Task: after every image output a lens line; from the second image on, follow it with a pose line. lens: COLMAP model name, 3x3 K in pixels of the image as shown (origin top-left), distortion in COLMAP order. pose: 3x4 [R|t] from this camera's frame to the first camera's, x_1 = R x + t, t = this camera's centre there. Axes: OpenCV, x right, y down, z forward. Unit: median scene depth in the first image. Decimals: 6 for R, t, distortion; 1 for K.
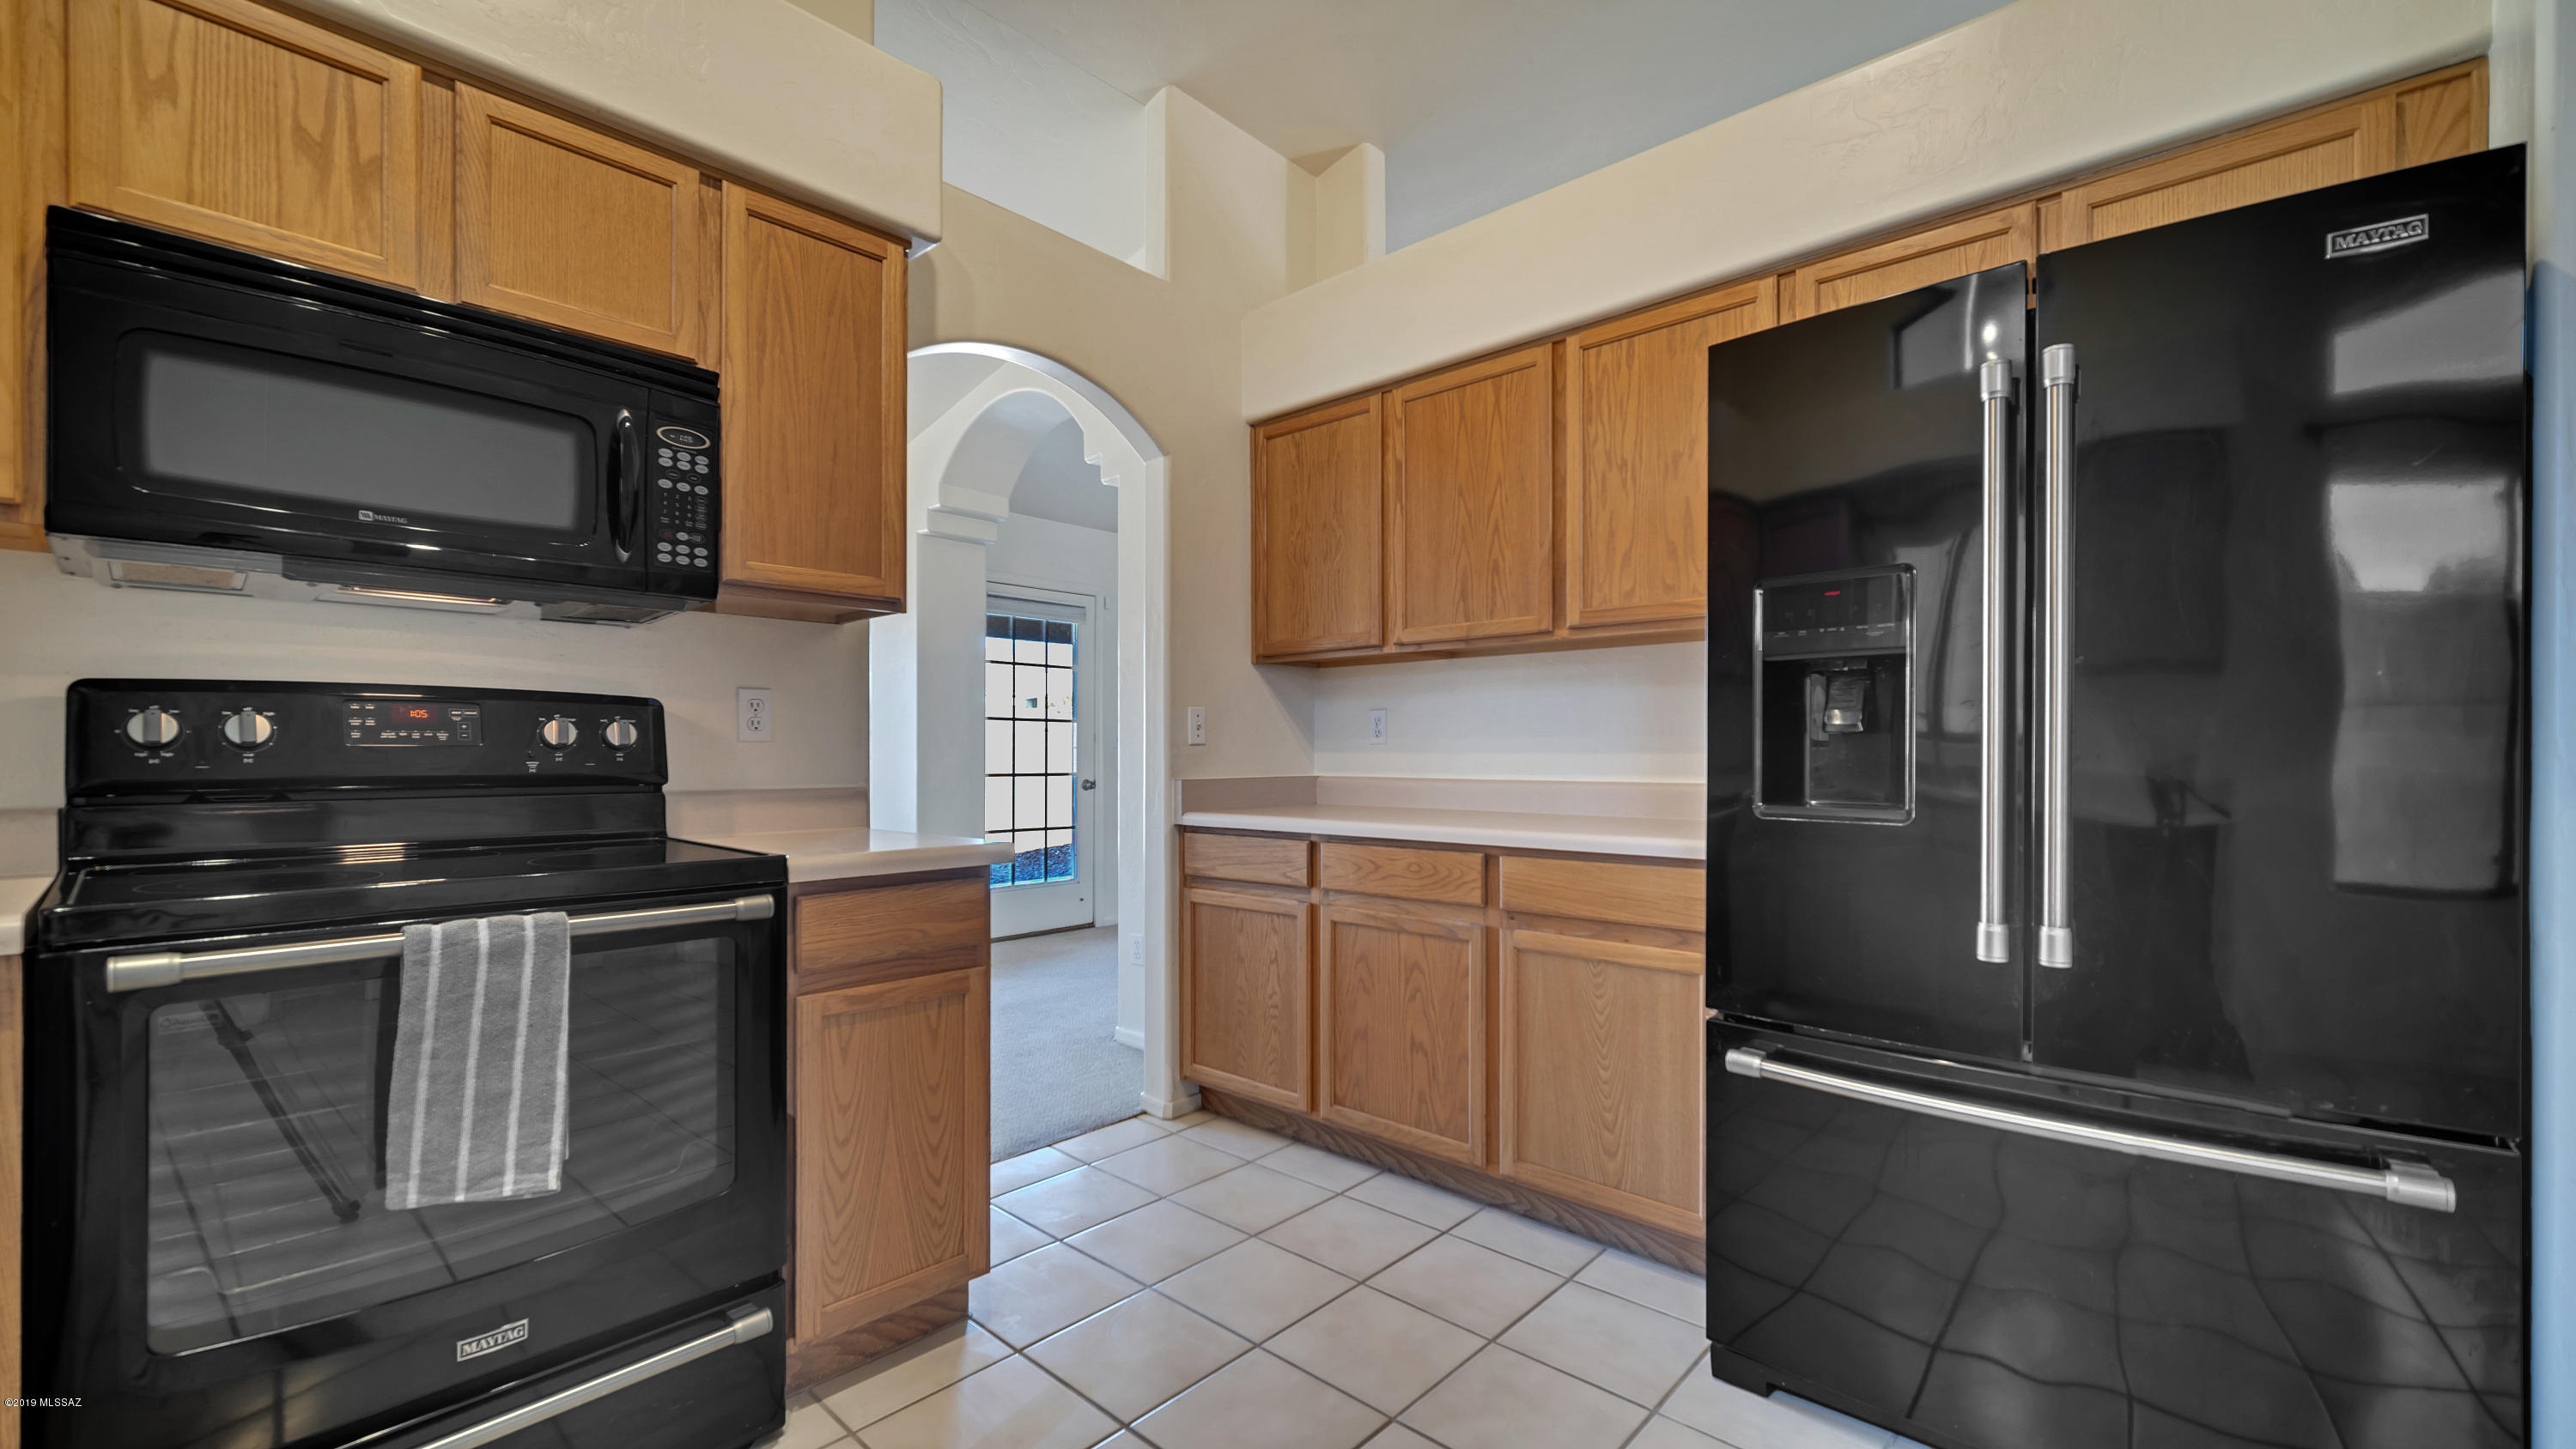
lens RADIAL K [[1042.6, 0, 1284.9], [0, 1042.6, 744.5], [0, 0, 1]] dist [-0.003232, -0.000269]
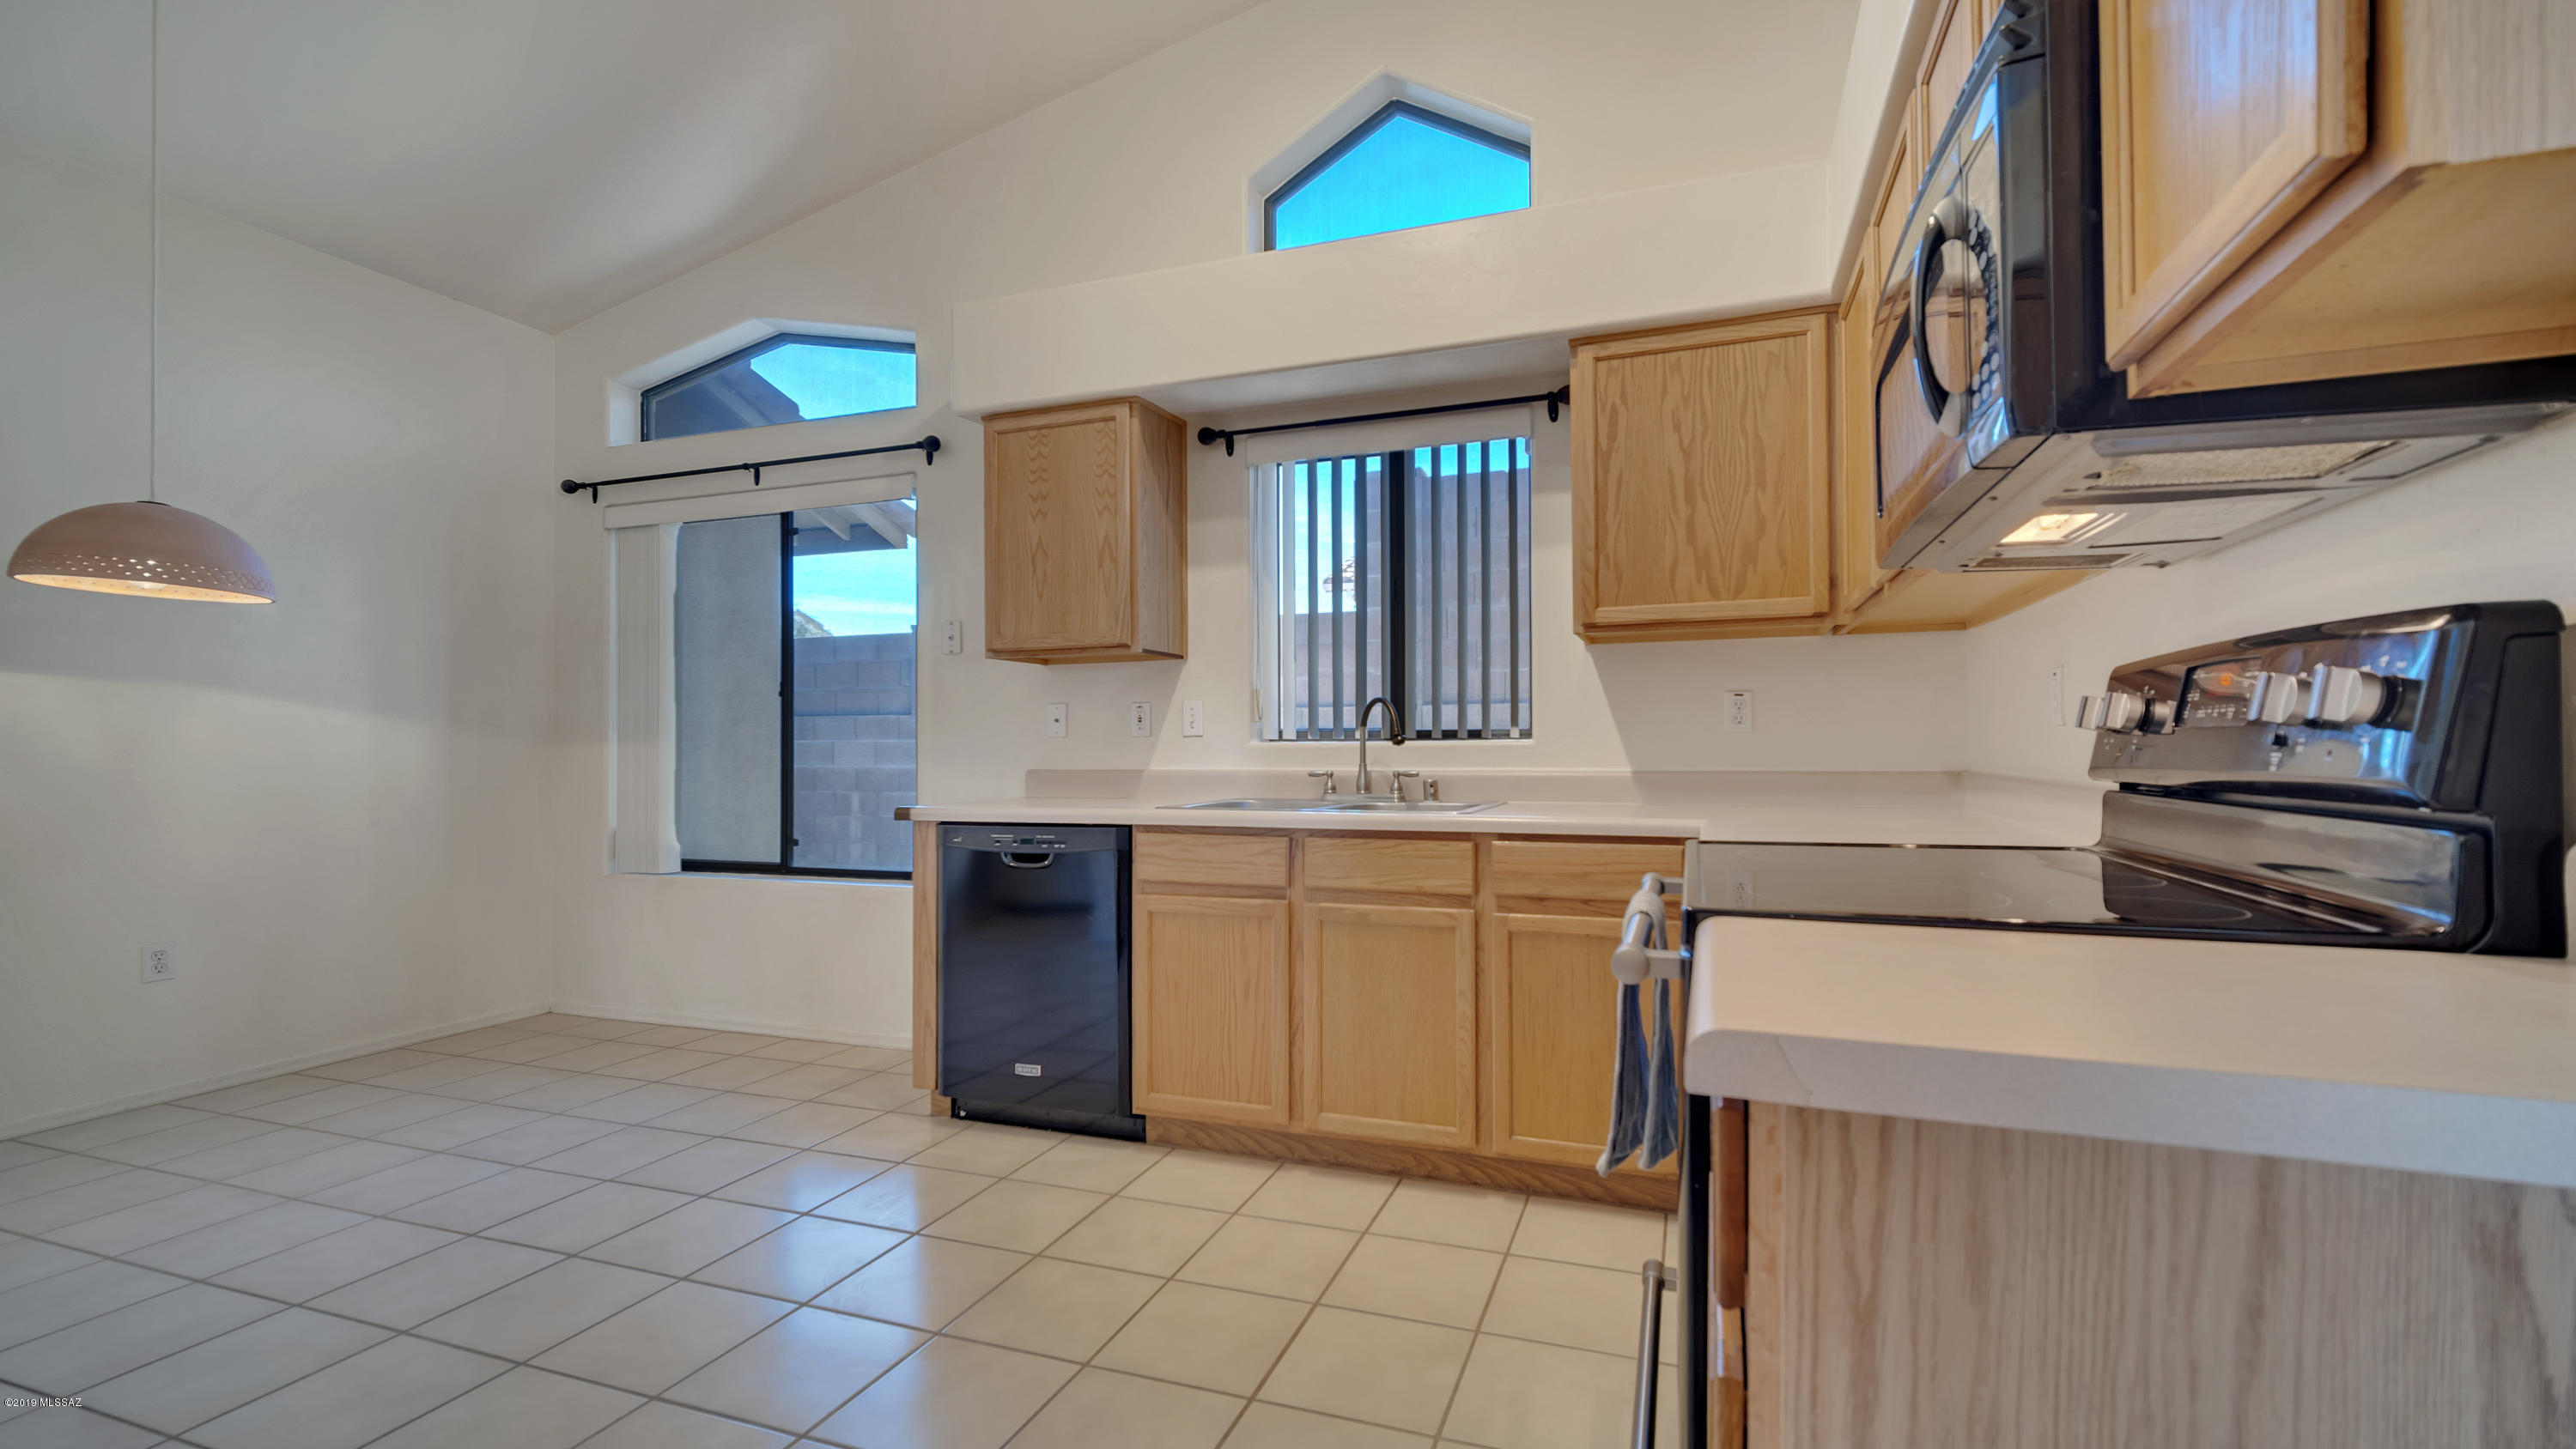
lens RADIAL K [[873.2, 0, 1288.6], [0, 873.2, 738.1], [0, 0, 1]] dist [0.000045, -0.000003]
pose [[0.899222, -0.001956, 0.437489, -0.287684], [0.002245, 0.999997, -0.000142, 0.001866], [-0.437488, 0.001110, 0.899224, 0.254662]]
